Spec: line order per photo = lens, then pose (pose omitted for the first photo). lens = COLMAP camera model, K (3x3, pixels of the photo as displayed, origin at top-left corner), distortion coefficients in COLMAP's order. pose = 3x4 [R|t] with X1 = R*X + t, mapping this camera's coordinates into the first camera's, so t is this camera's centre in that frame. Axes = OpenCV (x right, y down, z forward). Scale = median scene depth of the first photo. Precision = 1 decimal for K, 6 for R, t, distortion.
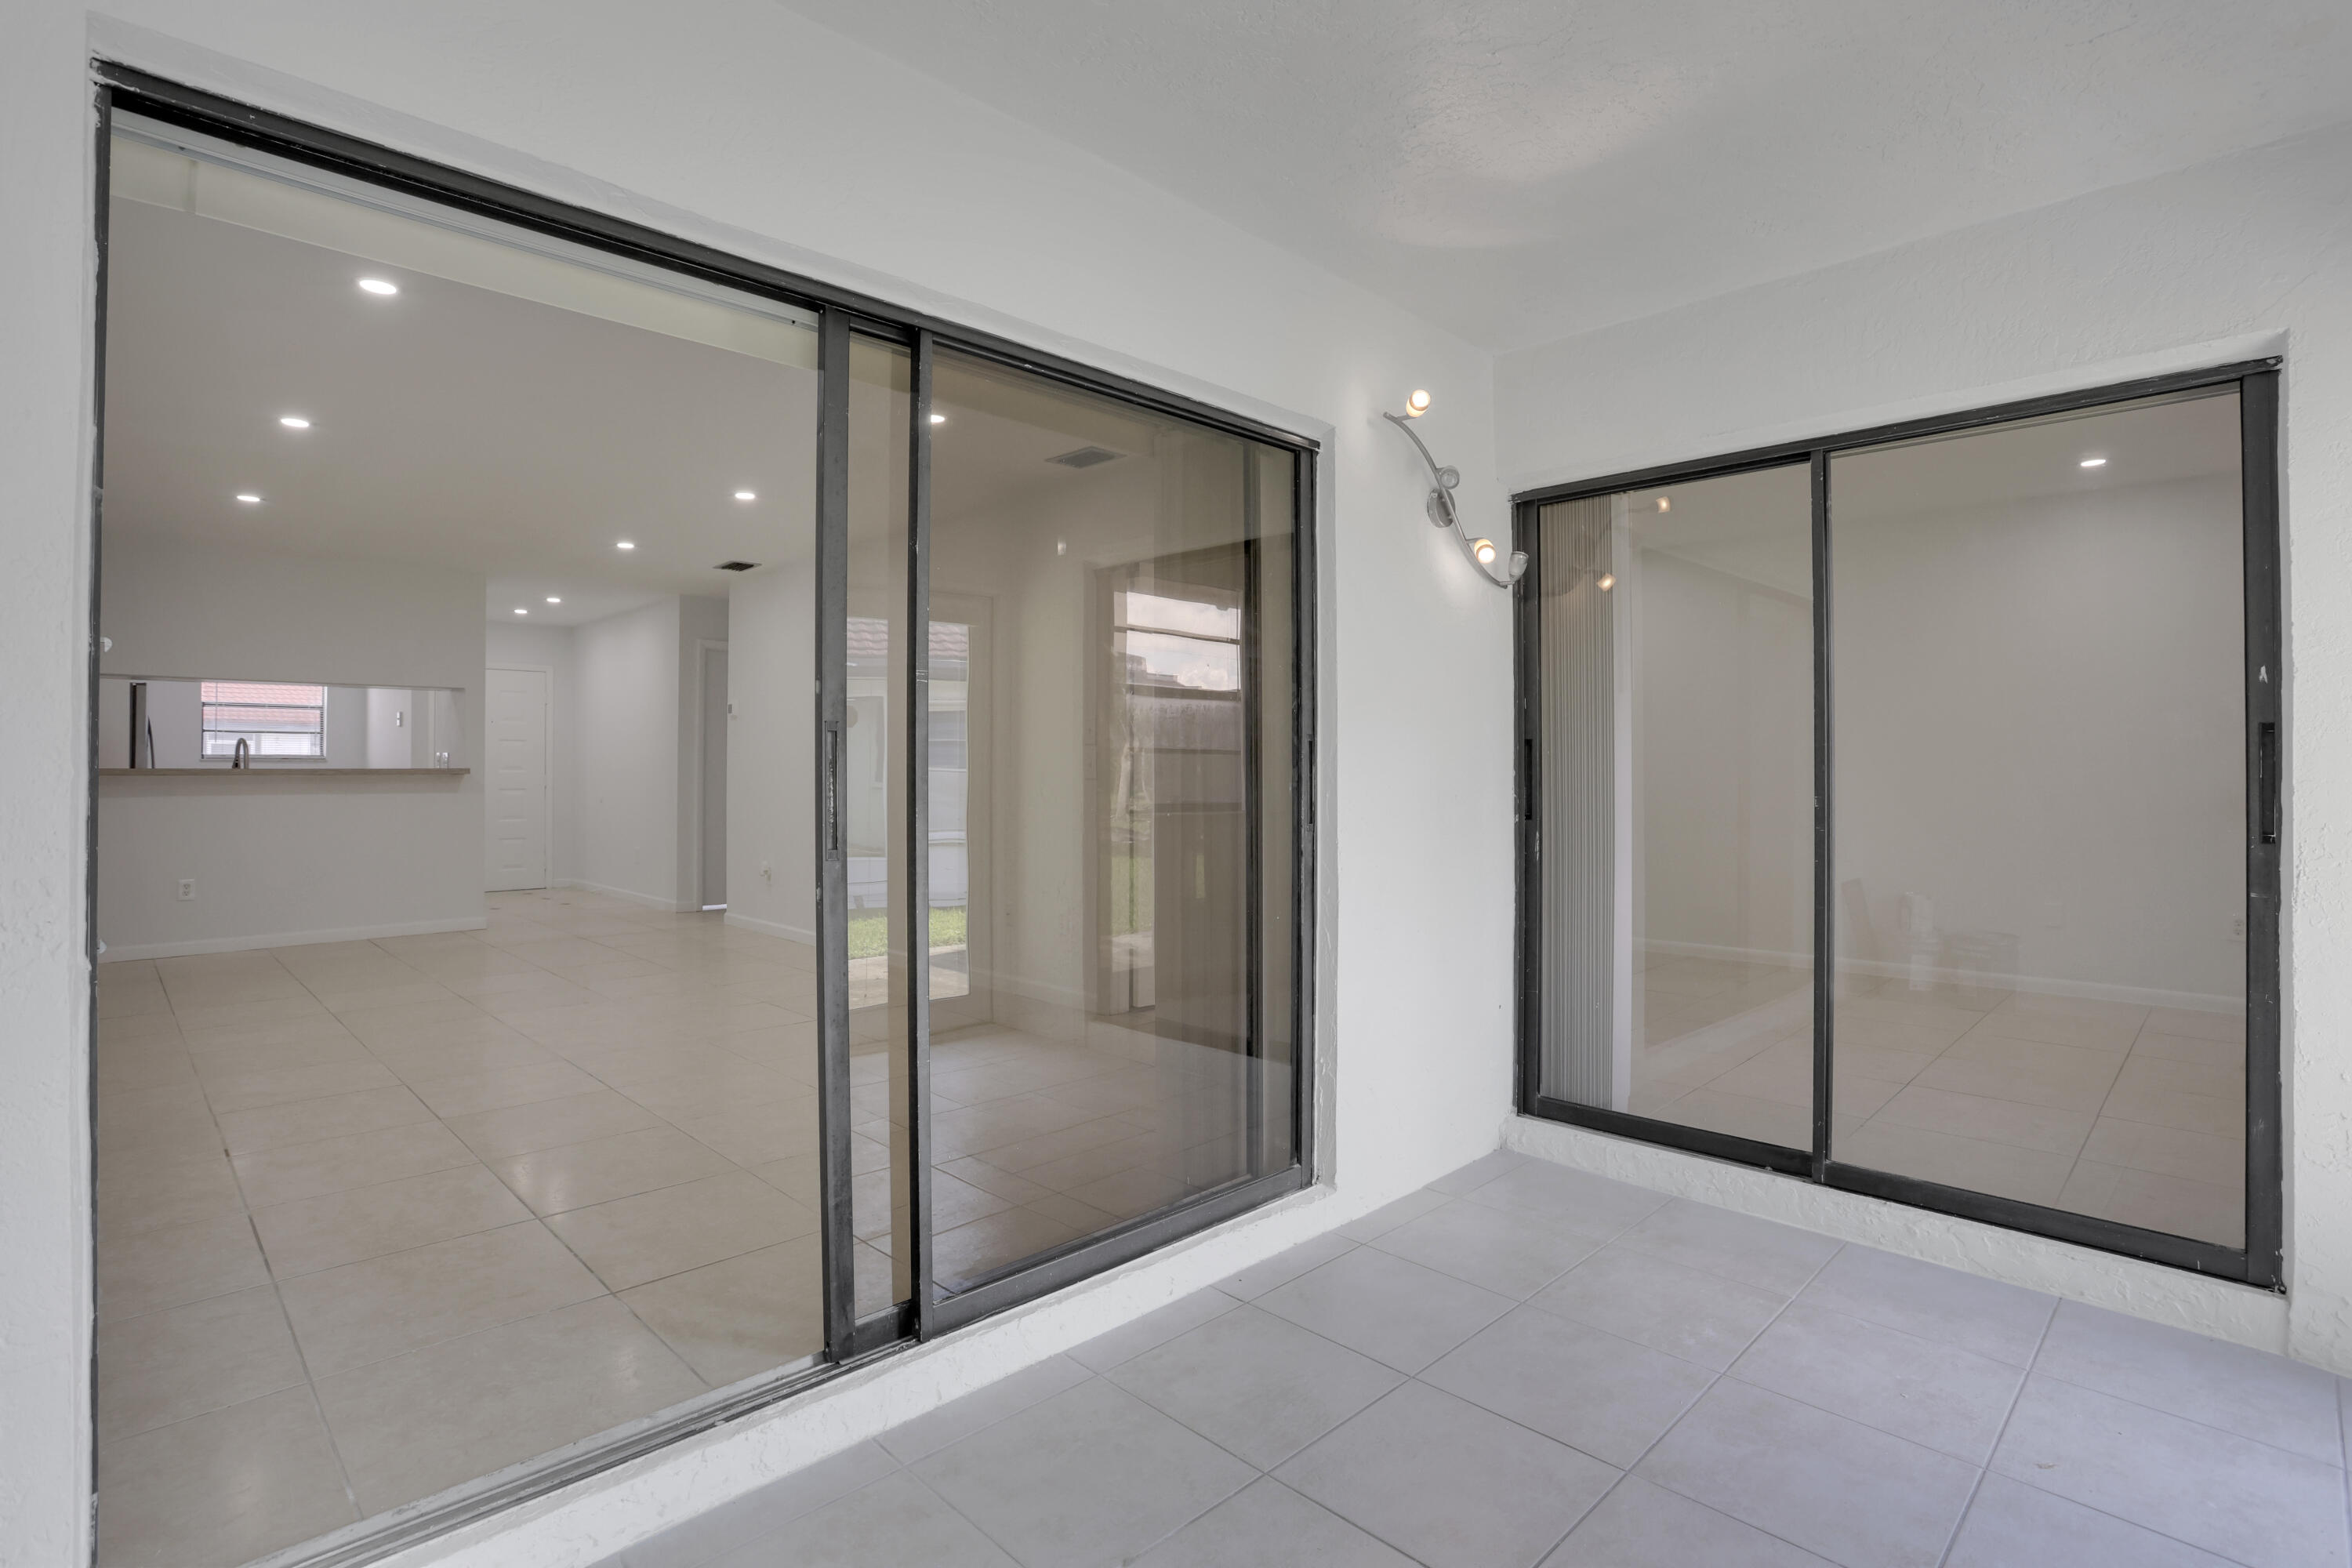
lens RADIAL K [[1125.9, 0, 1176.0], [0, 1125.9, 784.0], [0, 0, 1]] dist [-0.072168, 0.027252]
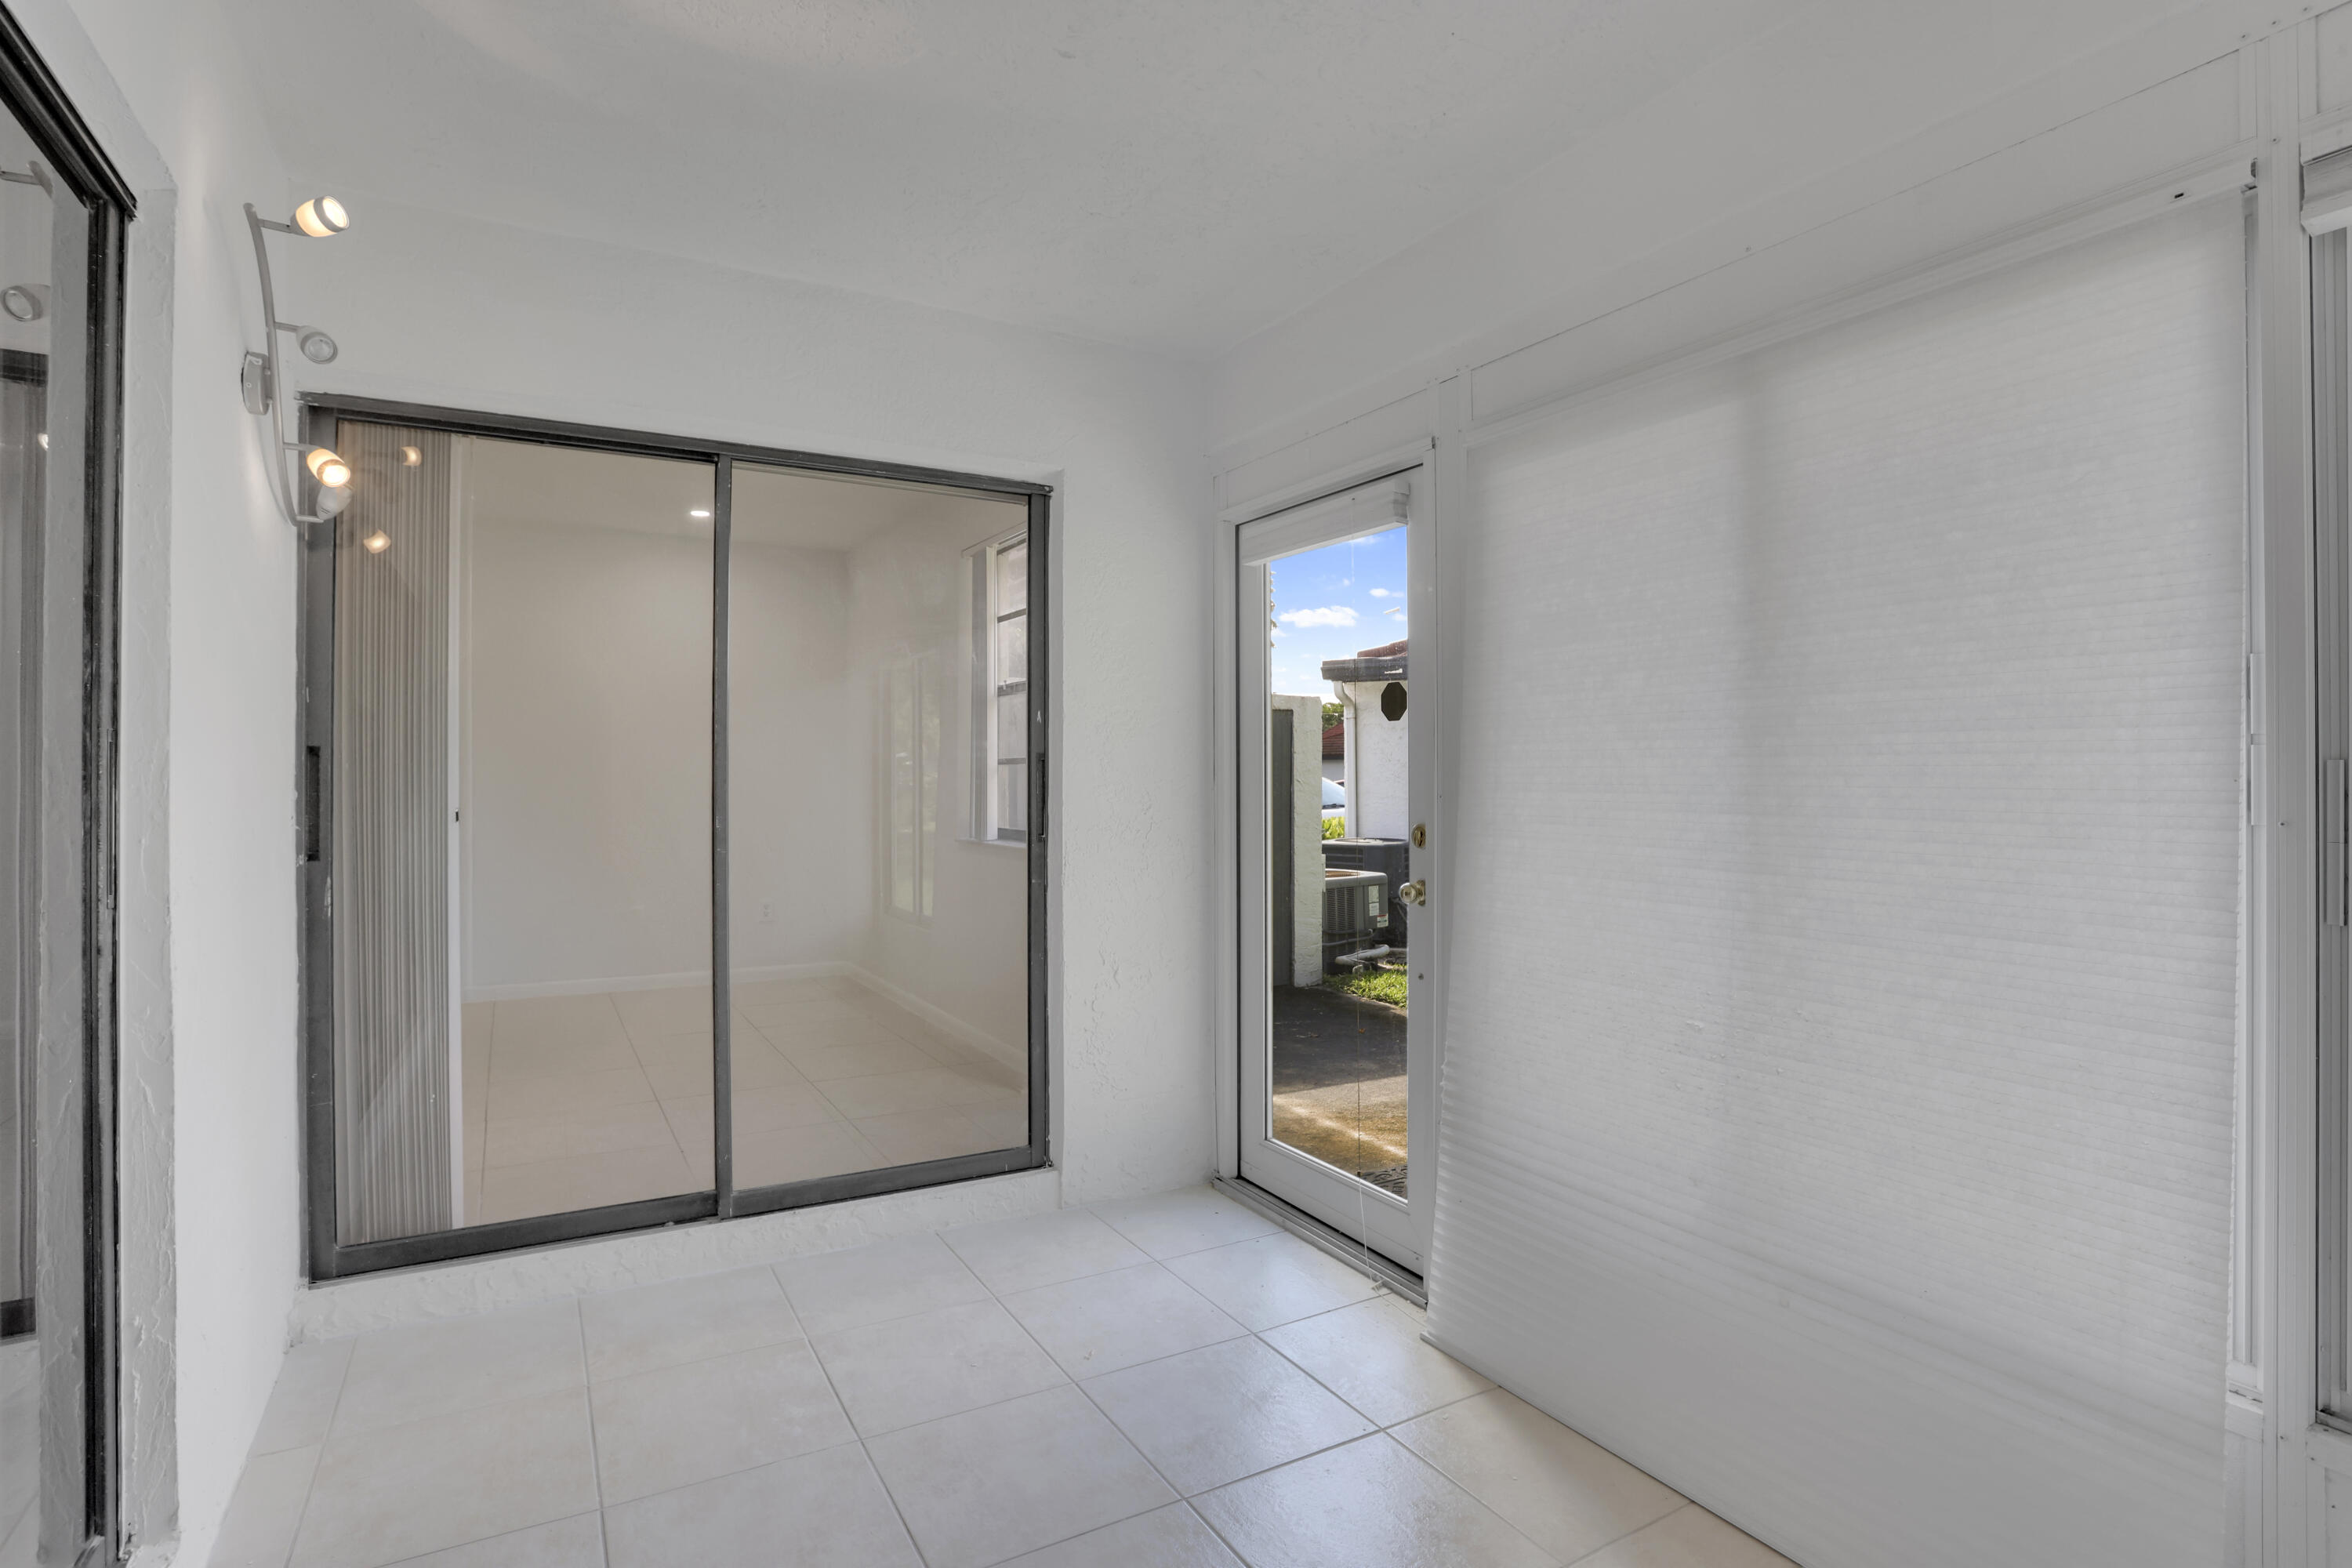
lens RADIAL K [[1125.9, 0, 1176.0], [0, 1125.9, 784.0], [0, 0, 1]] dist [-0.072168, 0.027252]
pose [[0.259654, -0.002473, 0.965698, -0.242885], [0.011481, 0.999934, -0.000526, -0.011558], [-0.965633, 0.011223, 0.259666, 0.361364]]
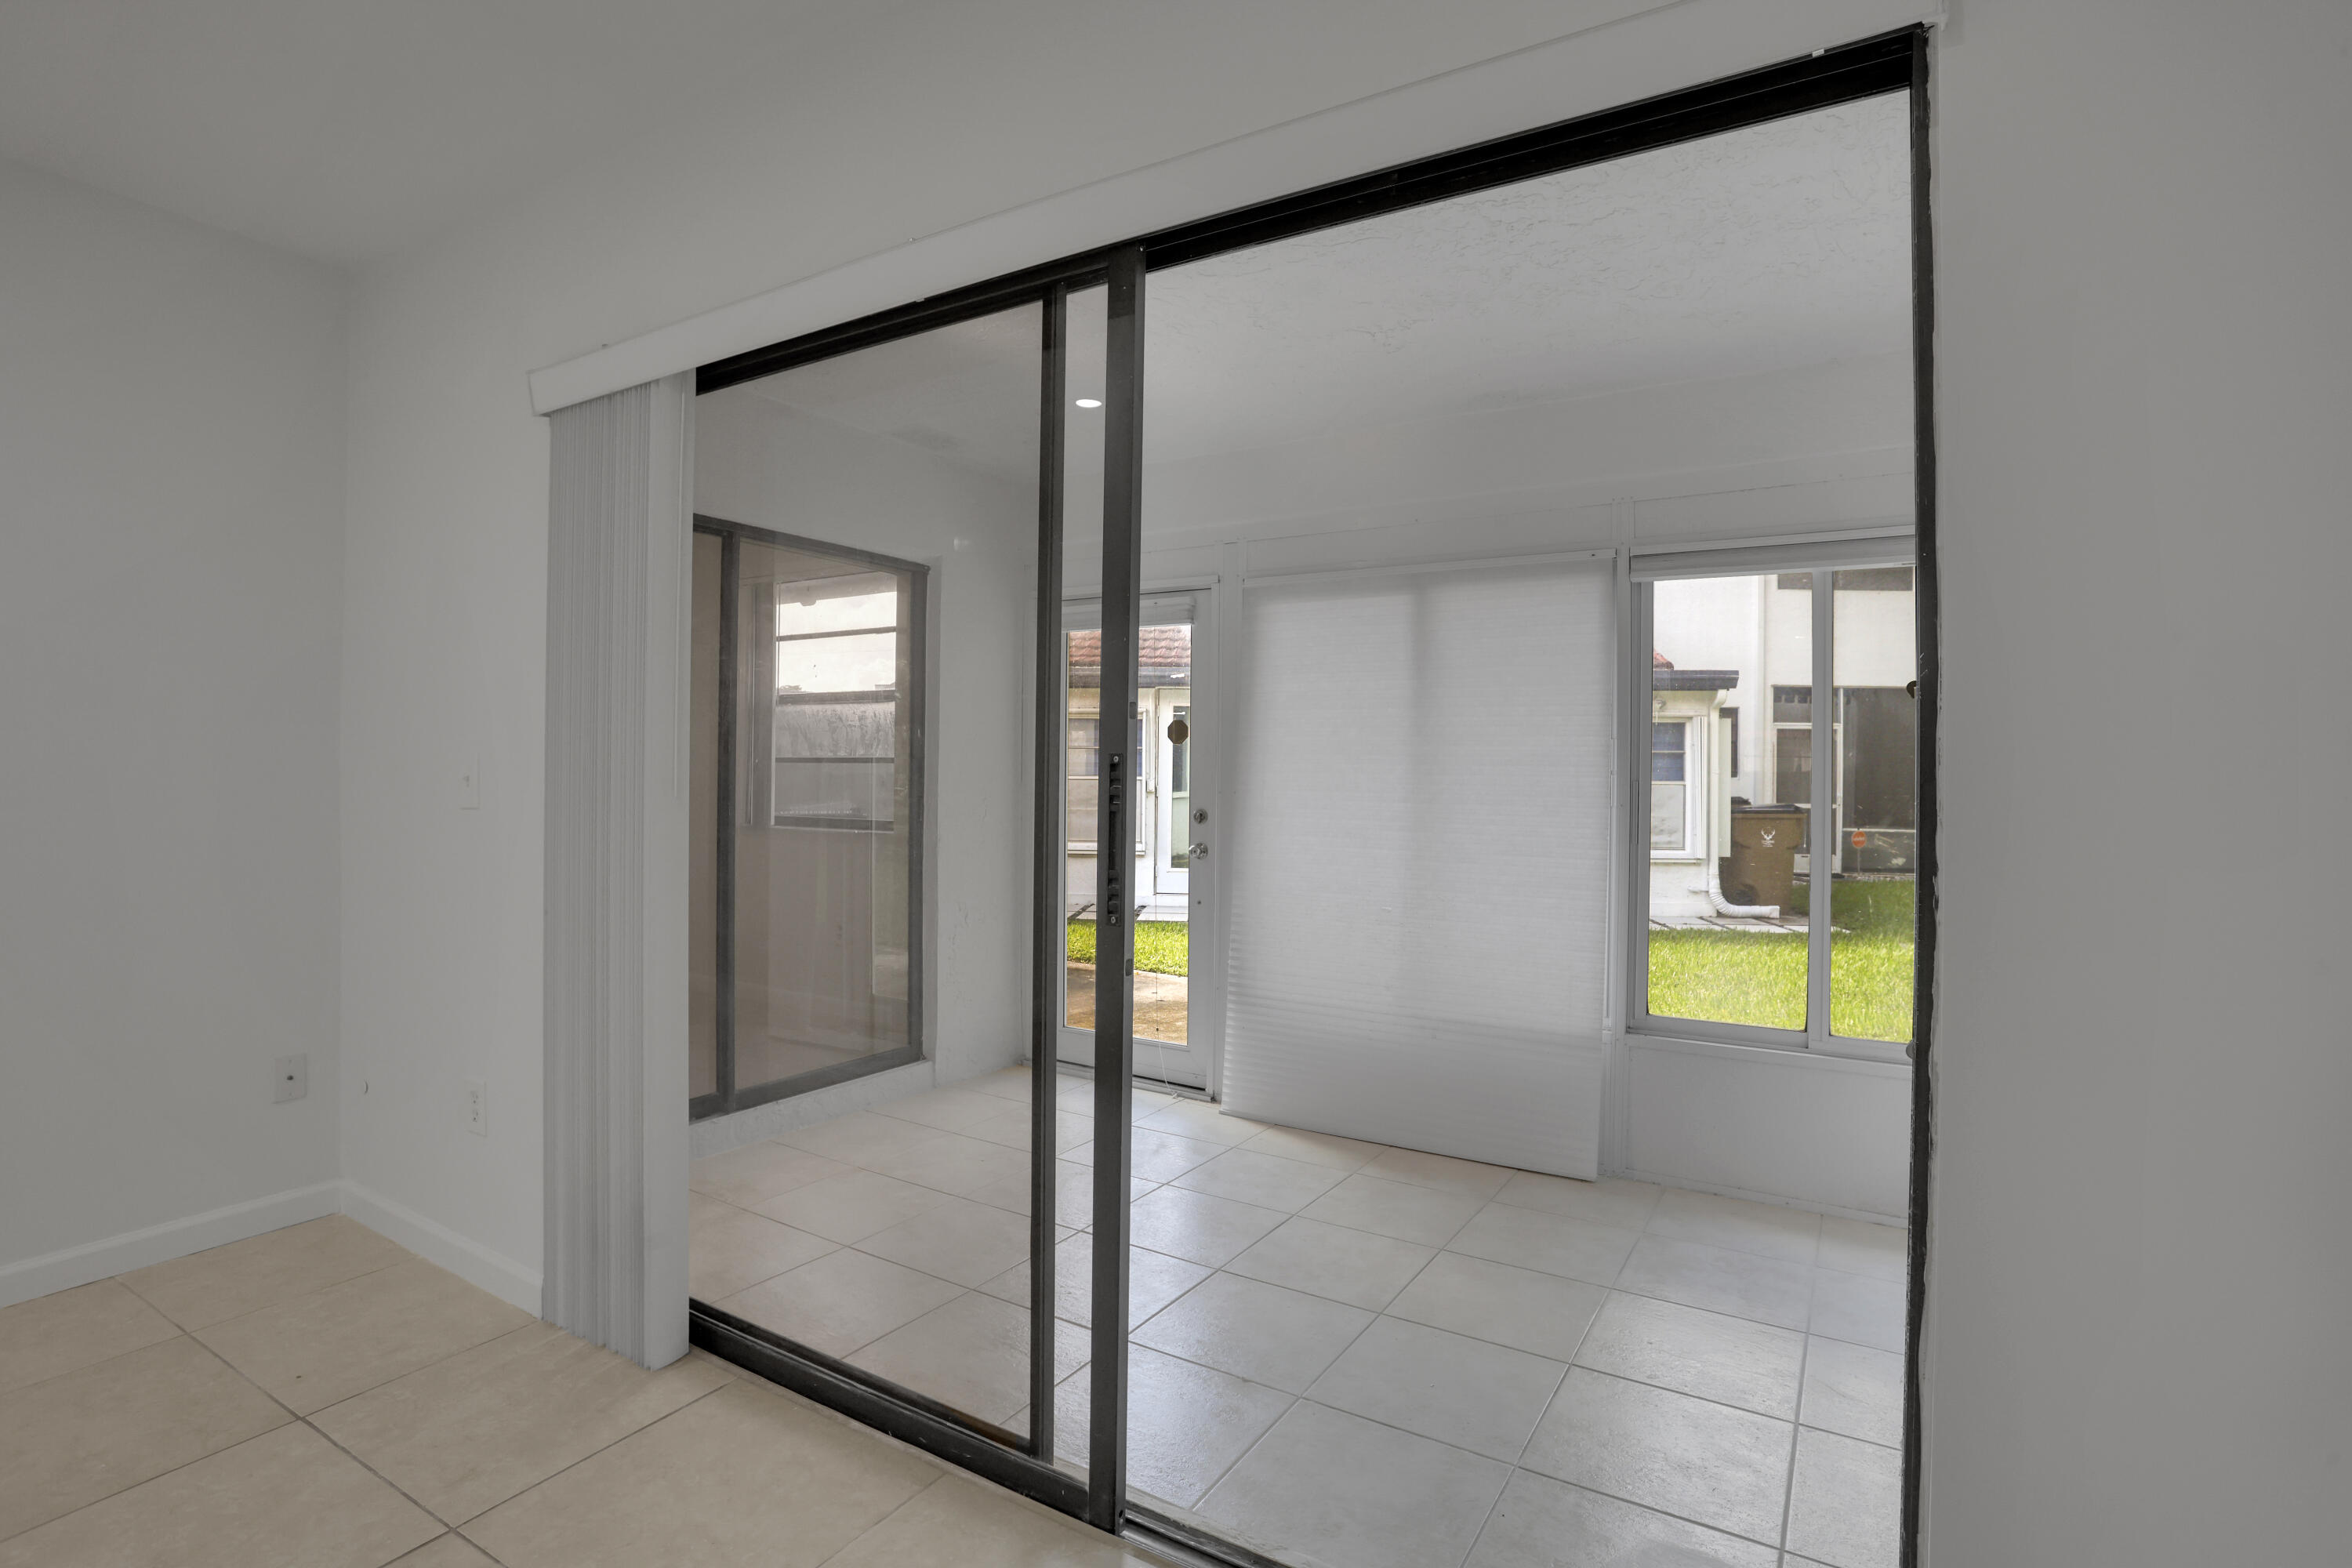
lens RADIAL K [[1125.9, 0, 1176.0], [0, 1125.9, 784.0], [0, 0, 1]] dist [-0.072168, 0.027252]
pose [[-0.236983, -0.007854, 0.971482, -0.770473], [-0.001509, 0.999969, 0.007716, -0.022379], [-0.971513, 0.000363, -0.236987, 0.805353]]
